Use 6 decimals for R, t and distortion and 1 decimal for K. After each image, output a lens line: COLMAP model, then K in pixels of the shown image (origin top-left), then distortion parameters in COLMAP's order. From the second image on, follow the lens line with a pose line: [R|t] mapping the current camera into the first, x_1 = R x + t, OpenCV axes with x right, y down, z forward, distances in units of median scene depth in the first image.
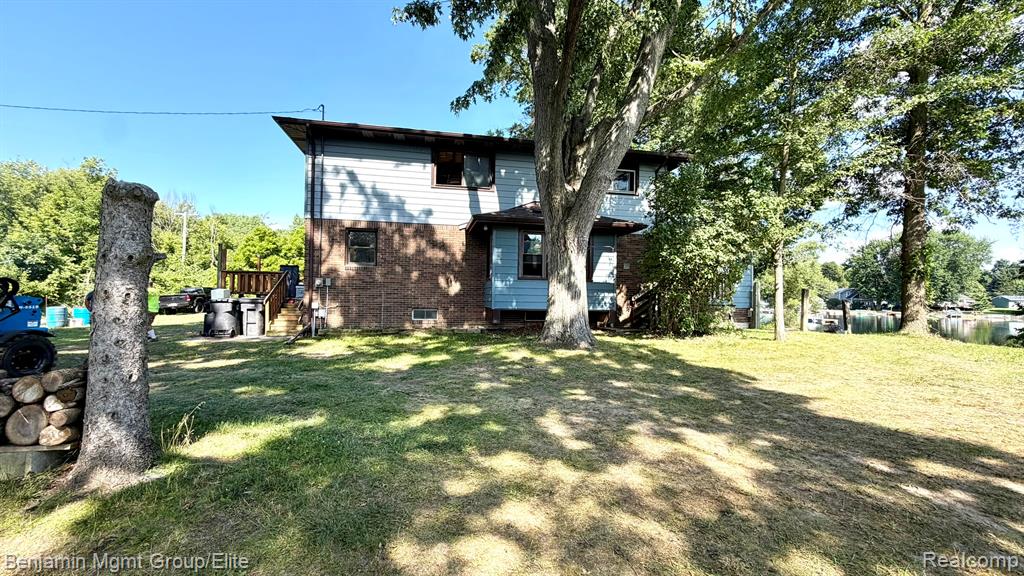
lens RADIAL K [[407.9, 0, 509.1], [0, 407.9, 287.8], [0, 0, 1]] dist [-0.001774, 0.000659]
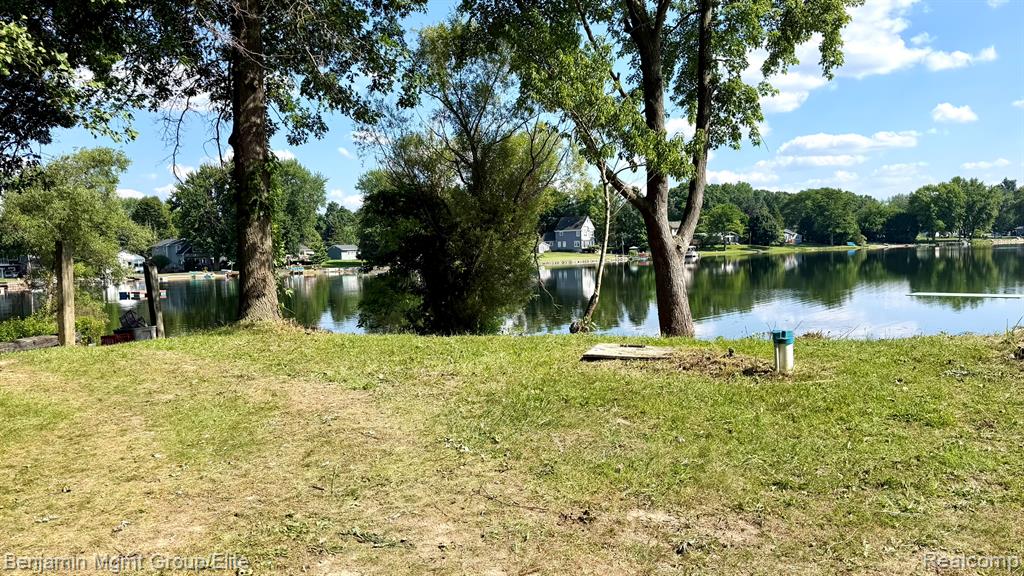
lens RADIAL K [[715.2, 0, 515.1], [0, 715.2, 289.3], [0, 0, 1]] dist [0.081651, -0.110365]
pose [[0.429096, -0.079019, 0.899796, 0.302264], [0.018029, 0.996717, 0.078933, 0.001539], [-0.903079, -0.017647, 0.429112, 0.306026]]
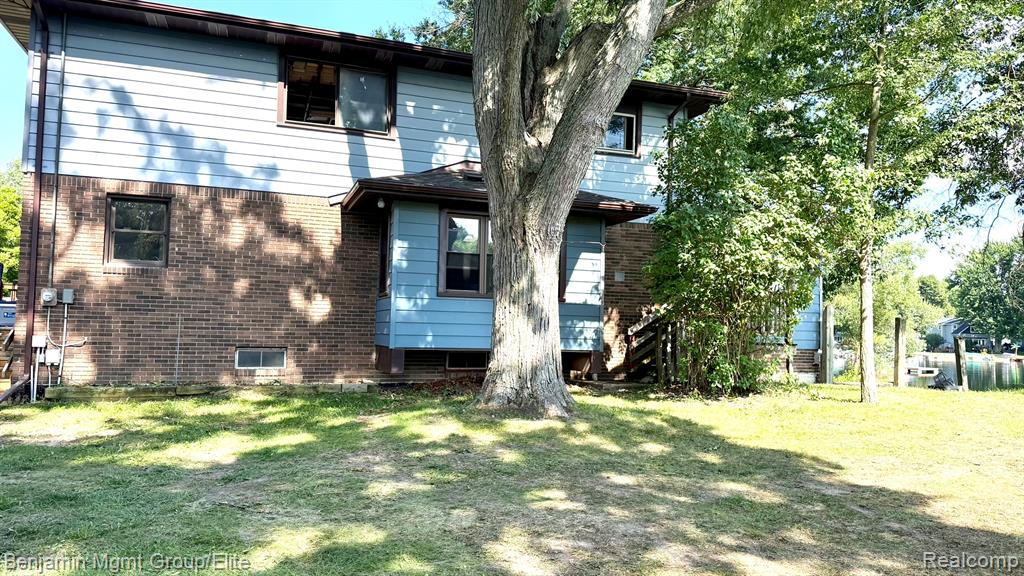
lens RADIAL K [[715.2, 0, 514.7], [0, 715.2, 289.4], [0, 0, 1]] dist [0.081651, -0.110365]
pose [[0.988659, 0.015602, 0.149366, -0.018345], [-0.011014, 0.999443, -0.031498, 0.000179], [-0.149775, 0.029496, 0.988280, 0.002329]]
